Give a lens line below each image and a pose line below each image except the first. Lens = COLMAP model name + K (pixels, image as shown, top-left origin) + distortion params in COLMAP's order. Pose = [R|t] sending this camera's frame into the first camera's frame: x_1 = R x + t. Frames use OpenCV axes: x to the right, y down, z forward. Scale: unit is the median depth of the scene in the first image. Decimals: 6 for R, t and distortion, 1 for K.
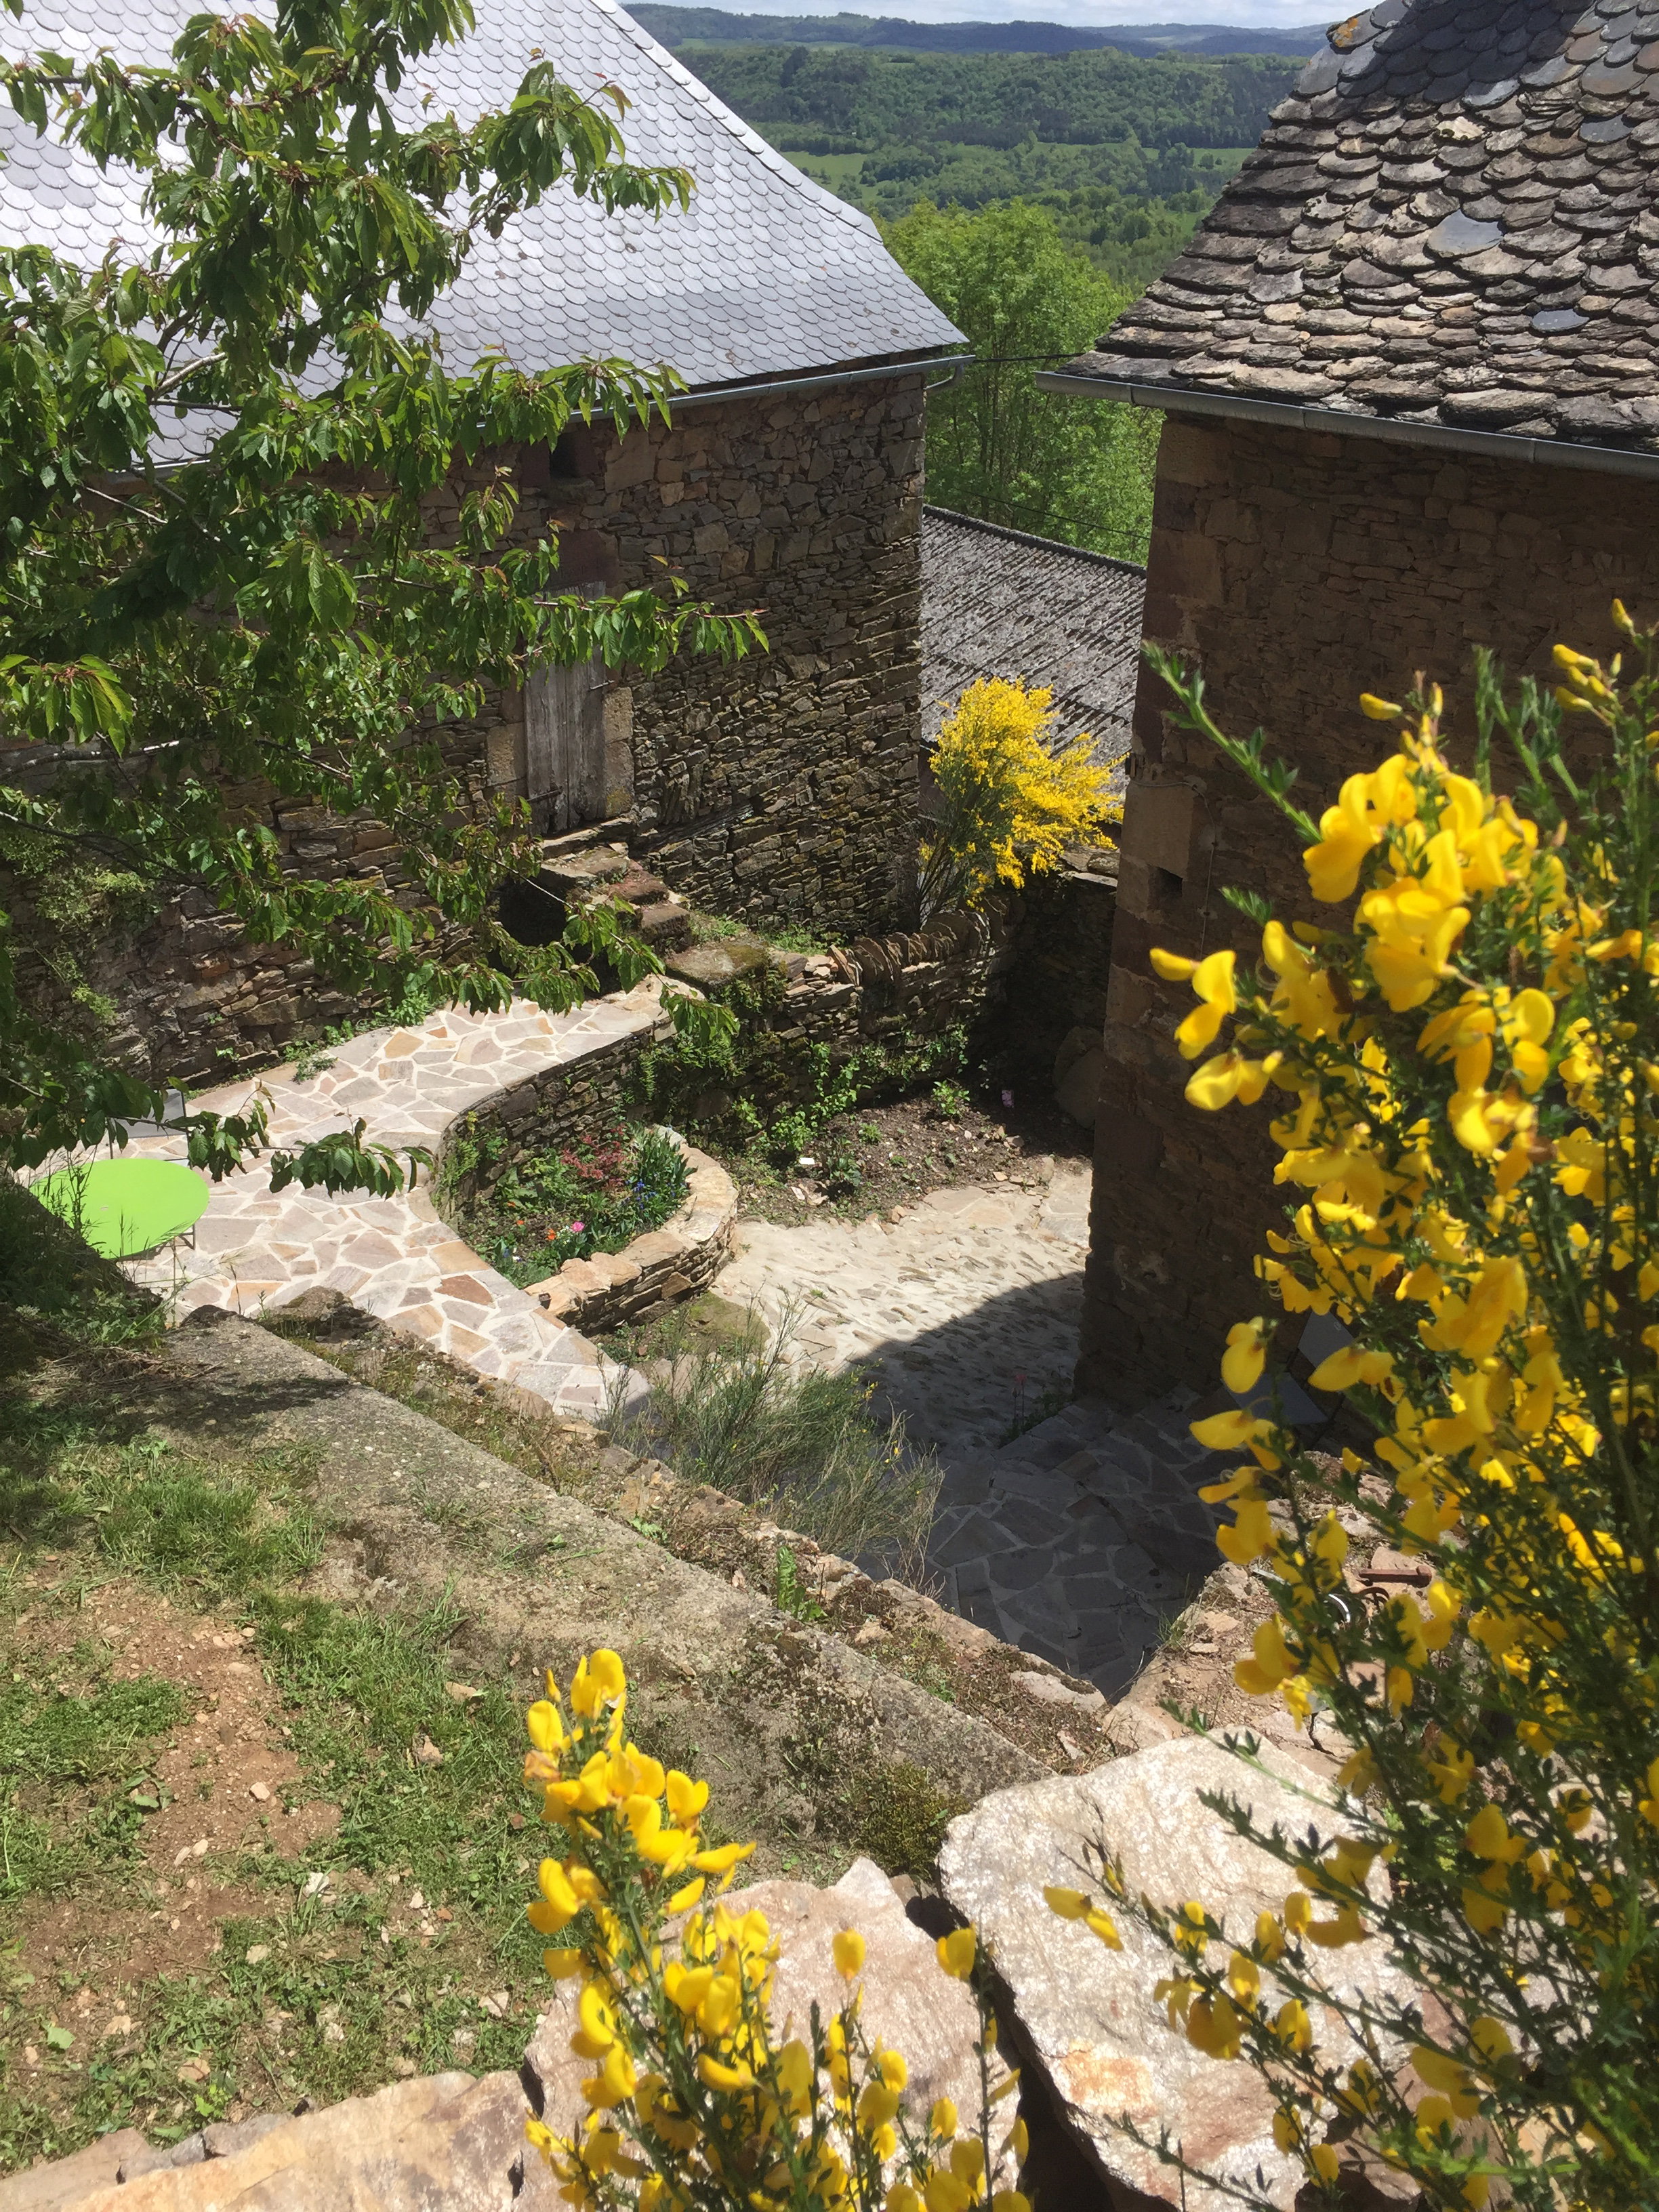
lens RADIAL K [[1856.0, 0, 840.8], [0, 1856.0, 1105.6], [0, 0, 1]] dist [0.039230, -0.021421]
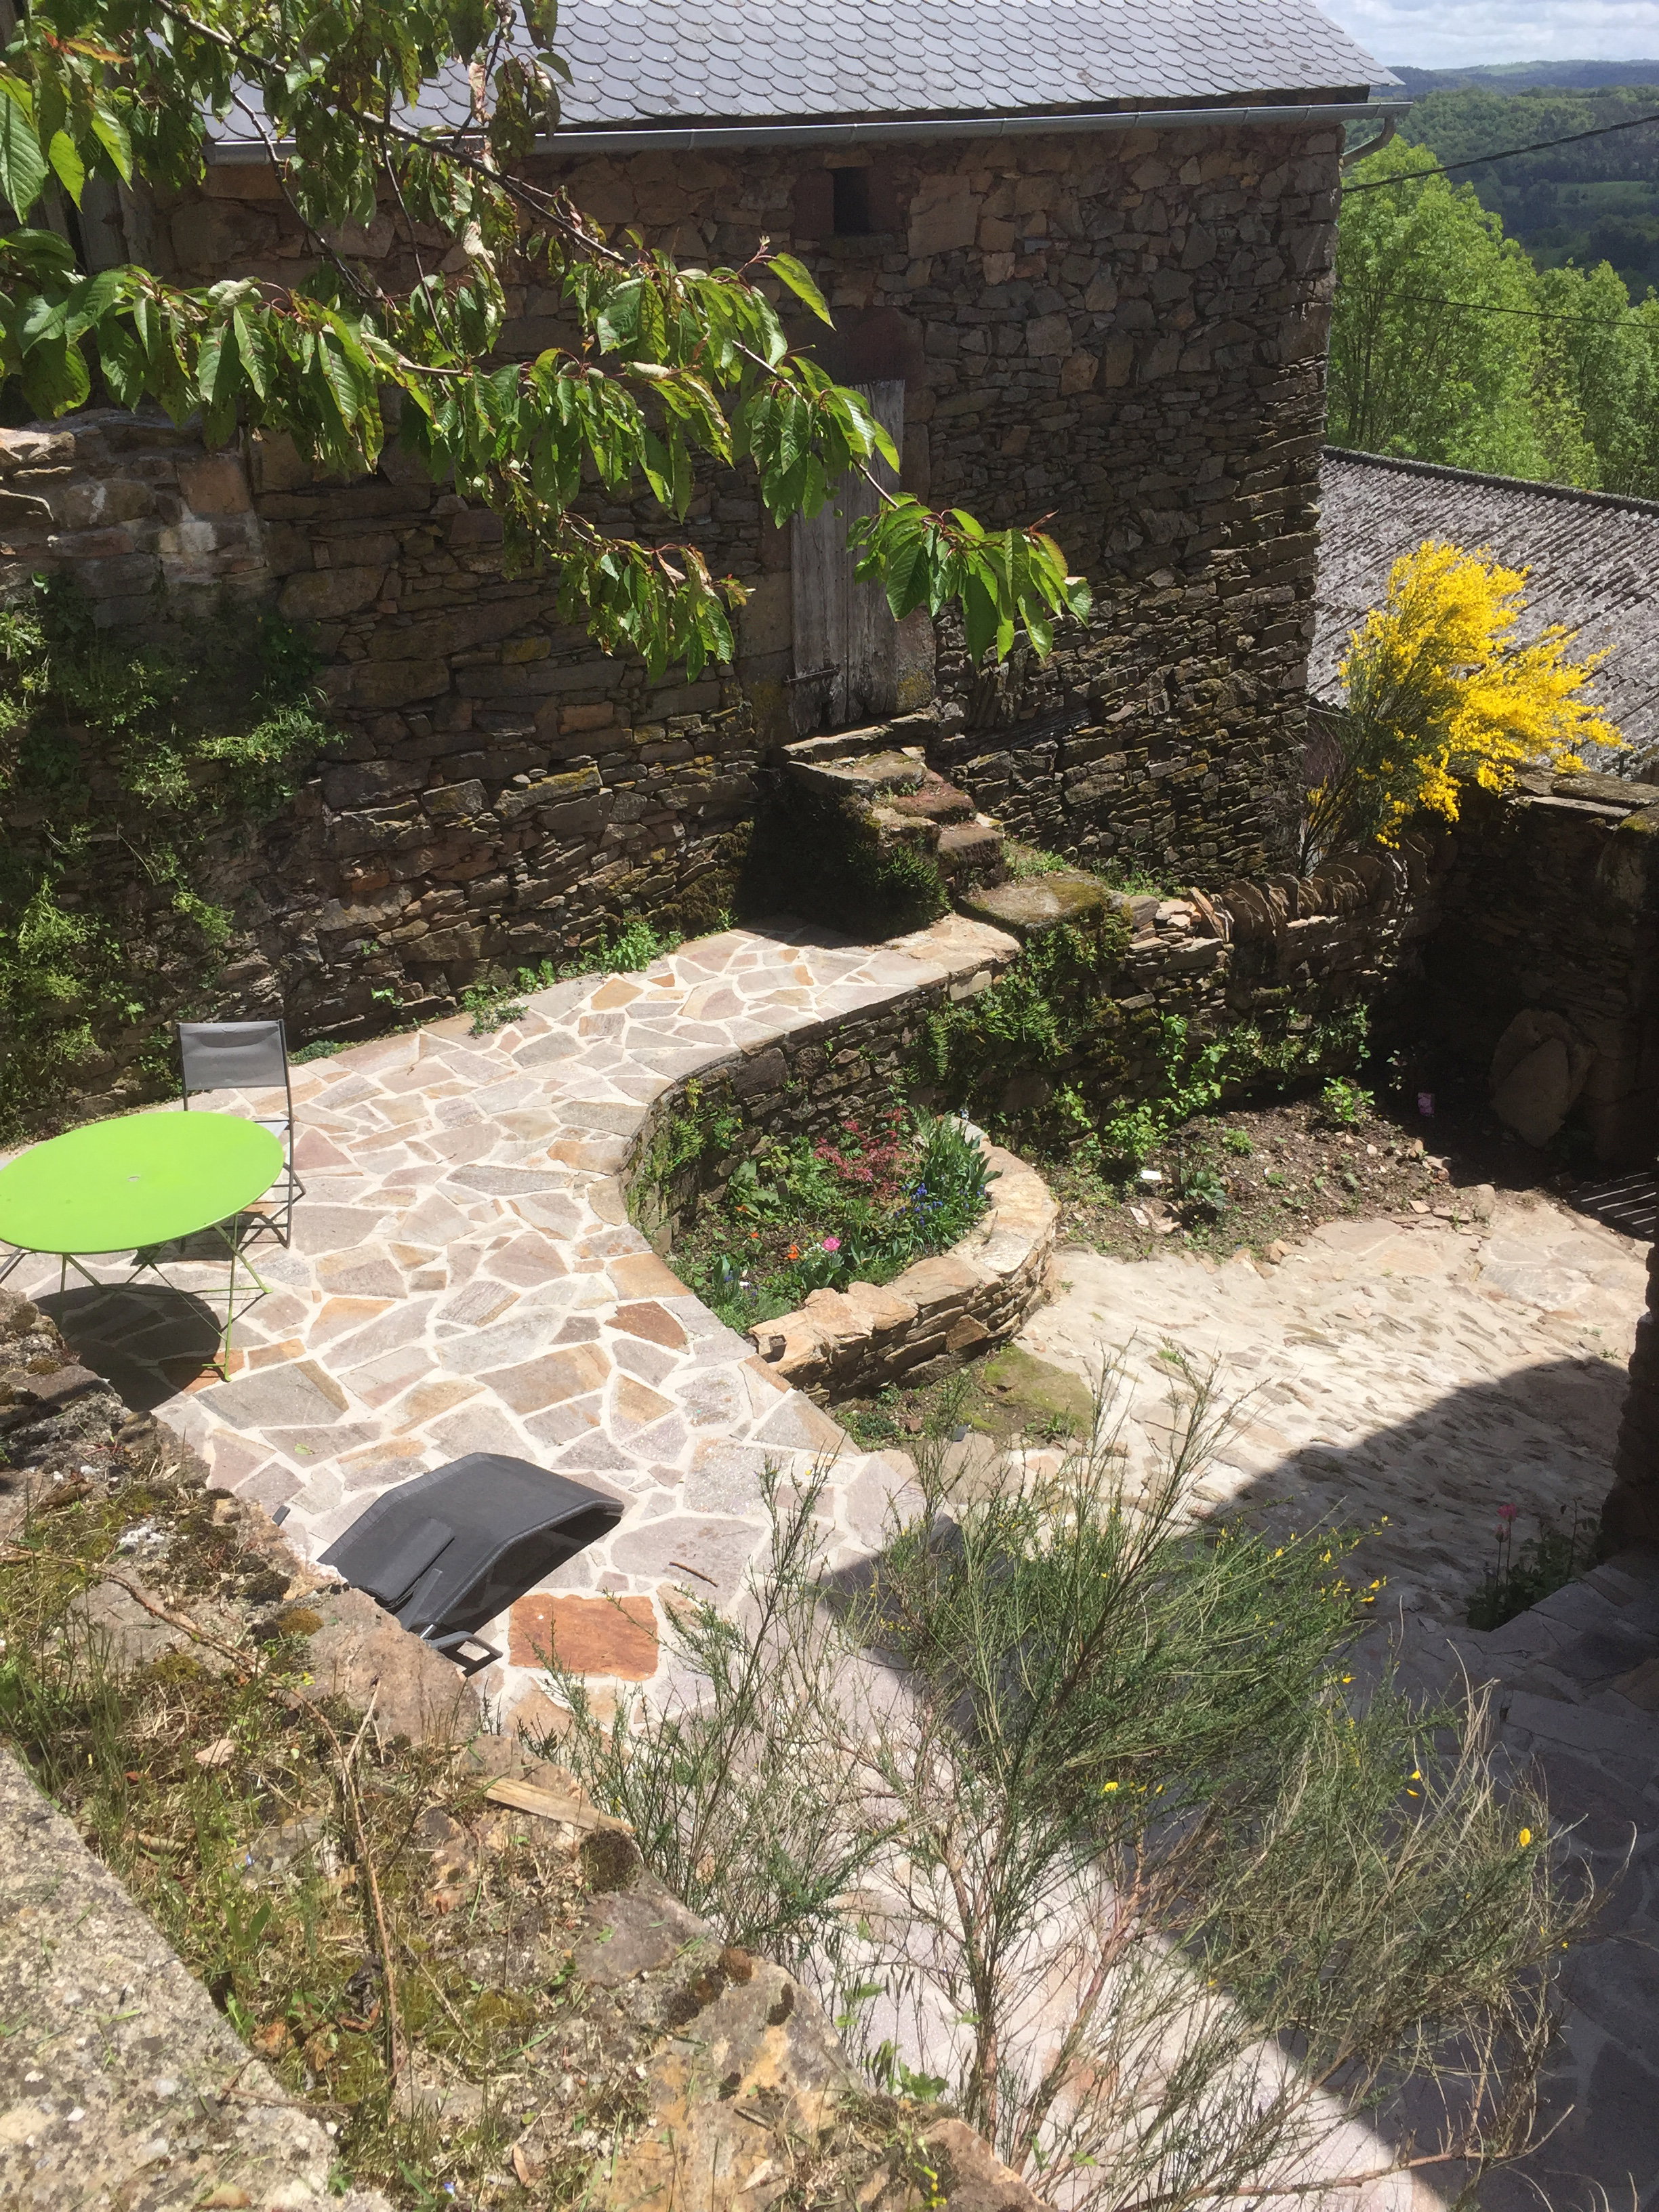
lens RADIAL K [[1856.0, 0, 825.9], [0, 1856.0, 1093.3], [0, 0, 1]] dist [0.039230, -0.021421]
pose [[0.983928, 0.027642, -0.176414, -0.016947], [-0.033411, 0.998997, -0.029814, 0.024832], [0.175413, 0.035229, 0.983864, 0.256540]]
